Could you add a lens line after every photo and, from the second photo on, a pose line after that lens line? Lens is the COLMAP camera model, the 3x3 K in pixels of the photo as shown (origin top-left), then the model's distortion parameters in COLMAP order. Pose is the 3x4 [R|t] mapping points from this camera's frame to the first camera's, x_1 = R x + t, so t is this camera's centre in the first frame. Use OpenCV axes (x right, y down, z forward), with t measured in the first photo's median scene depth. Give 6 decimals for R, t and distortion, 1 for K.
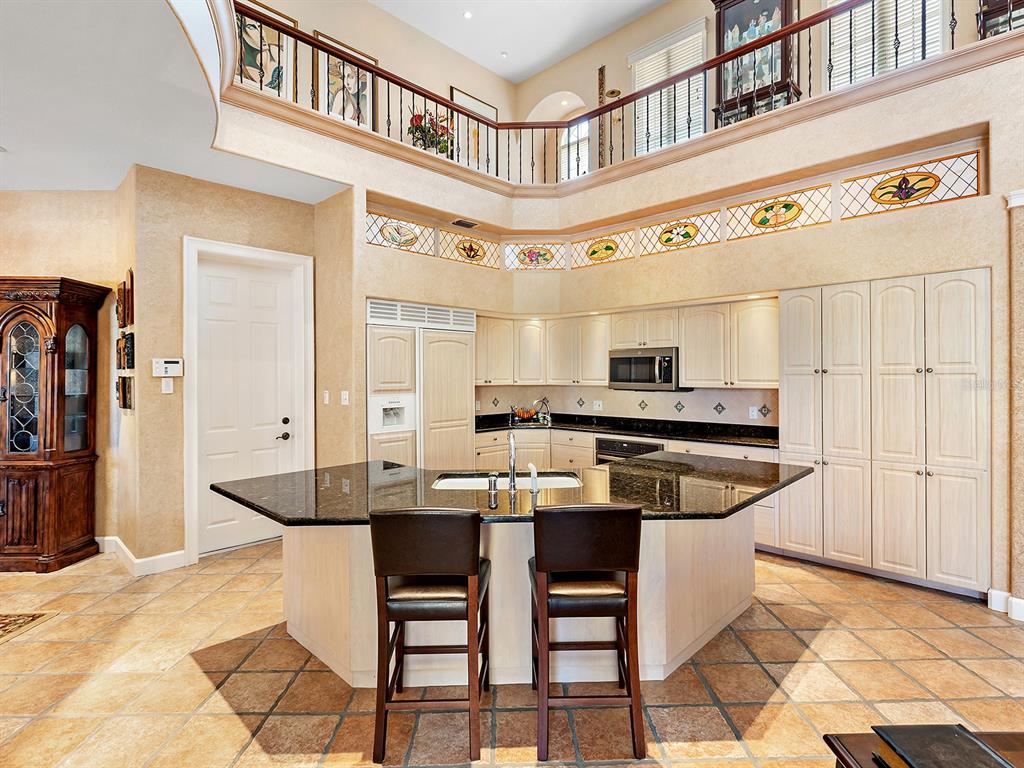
lens RADIAL K [[520.9, 0, 529.2], [0, 520.9, 372.1], [0, 0, 1]] dist [0.004759, -0.000861]
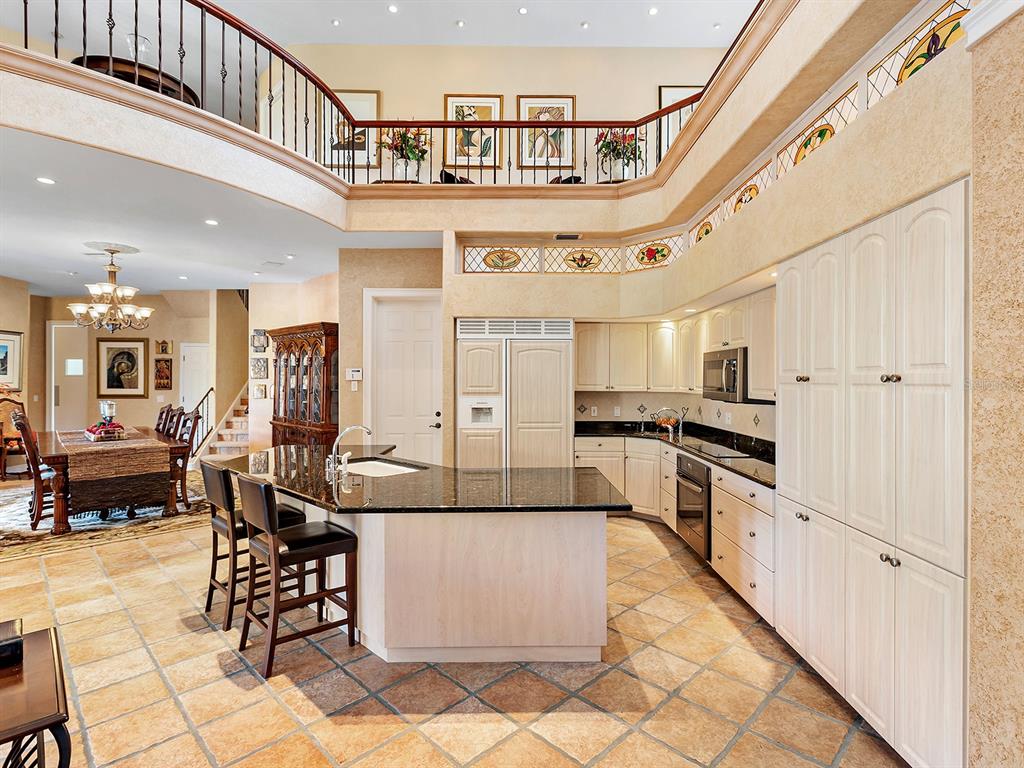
lens RADIAL K [[520.9, 0, 524.8], [0, 520.9, 376.6], [0, 0, 1]] dist [0.004759, -0.000861]
pose [[0.698550, 0.001892, -0.715559, 0.681662], [-0.003147, 0.999995, -0.000428, -0.002669], [0.715555, 0.002551, 0.698552, 0.246440]]
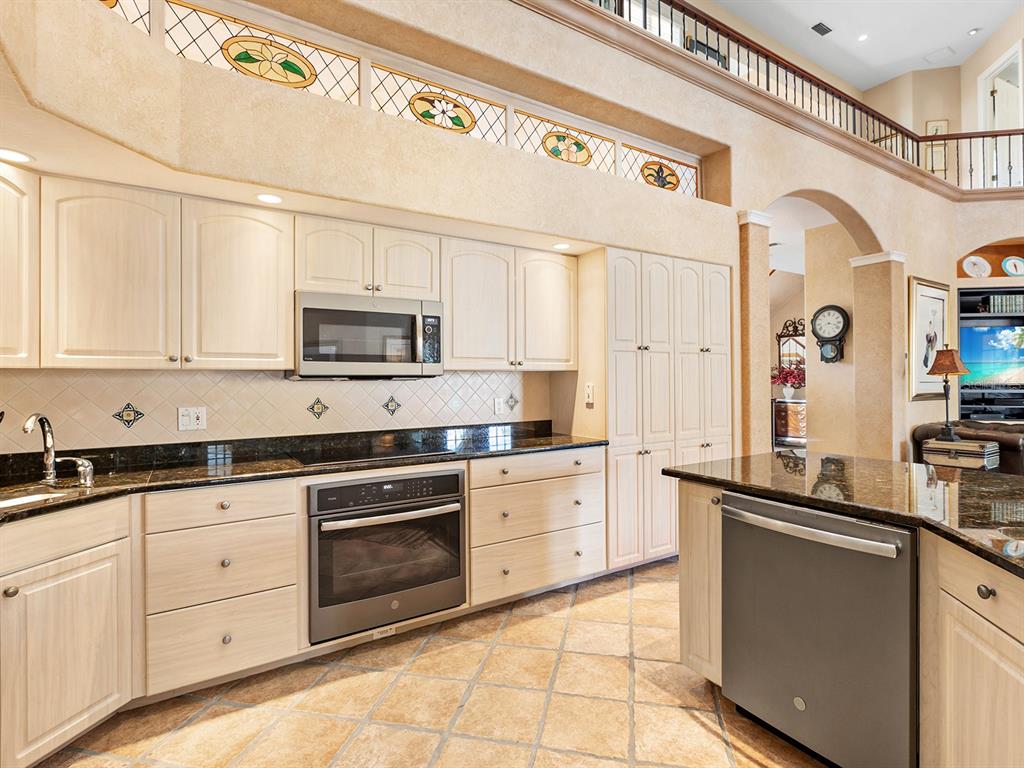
lens RADIAL K [[520.9, 0, 511.1], [0, 520.9, 372.1], [0, 0, 1]] dist [0.004759, -0.000861]
pose [[0.240504, 0.011574, 0.970579, -0.300087], [-0.000605, 0.999931, -0.011774, 0.042430], [-0.970648, 0.002244, 0.240494, 0.871413]]
